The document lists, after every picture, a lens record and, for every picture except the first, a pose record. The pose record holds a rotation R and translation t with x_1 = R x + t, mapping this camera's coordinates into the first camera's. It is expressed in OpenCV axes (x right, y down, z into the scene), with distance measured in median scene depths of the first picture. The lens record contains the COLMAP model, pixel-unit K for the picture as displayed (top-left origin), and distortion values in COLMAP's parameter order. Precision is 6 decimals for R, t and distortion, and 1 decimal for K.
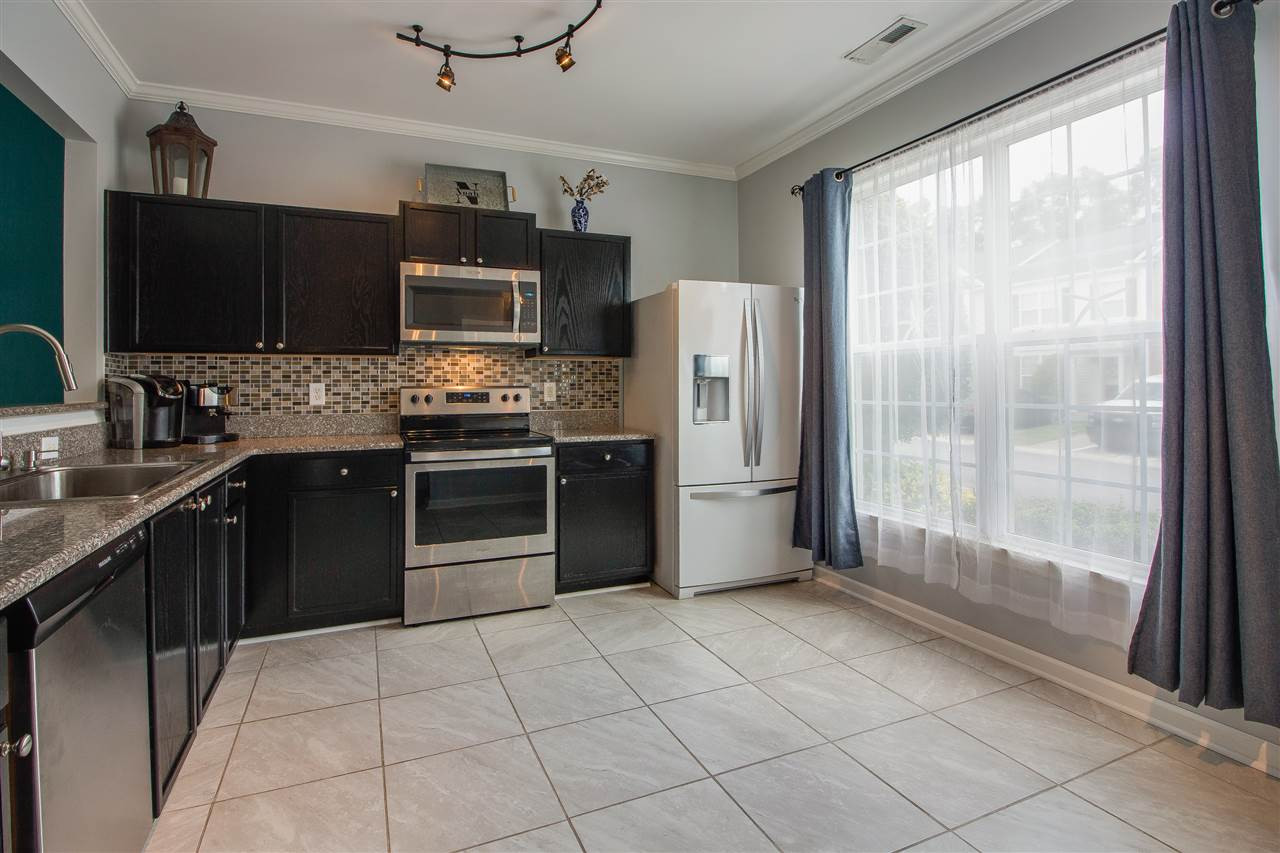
lens RADIAL K [[633.5, 0, 638.5], [0, 633.5, 392.5], [0, 0, 1]] dist [0.000676, -0.017237]
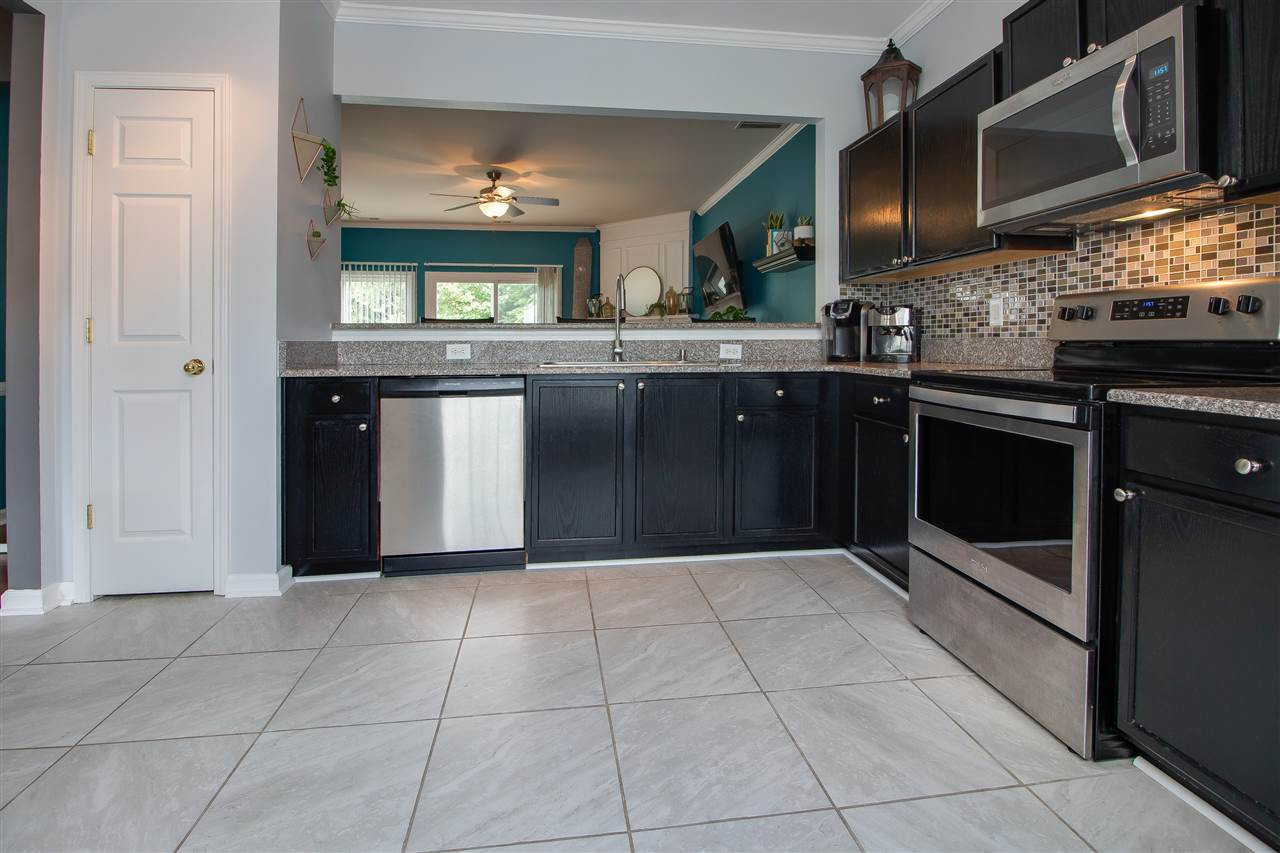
lens RADIAL K [[608.5, 0, 611.0], [0, 608.5, 350.2], [0, 0, 1]] dist [0.028810, -0.027184]
pose [[-0.294558, 0.020111, -0.955422, 0.363455], [-0.006690, 0.999711, 0.023106, 0.035833], [0.955610, 0.013198, -0.294339, 0.777069]]
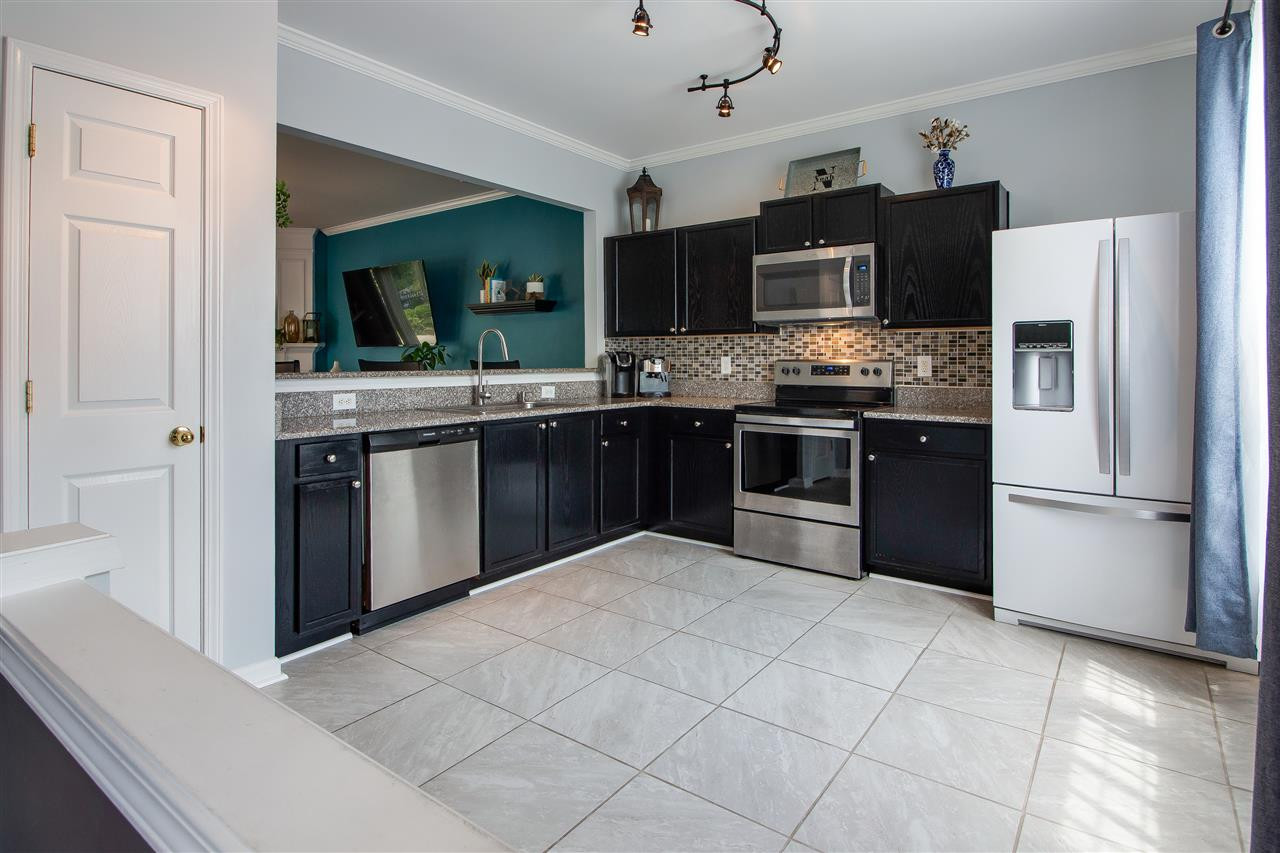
lens RADIAL K [[686.9, 0, 603.9], [0, 686.9, 378.7], [0, 0, 1]] dist [0.001113, -0.000621]
pose [[0.468583, 0.029923, -0.882912, 0.607891], [-0.012374, 0.999550, 0.027308, -0.005072], [0.883333, -0.001871, 0.468743, 0.134902]]
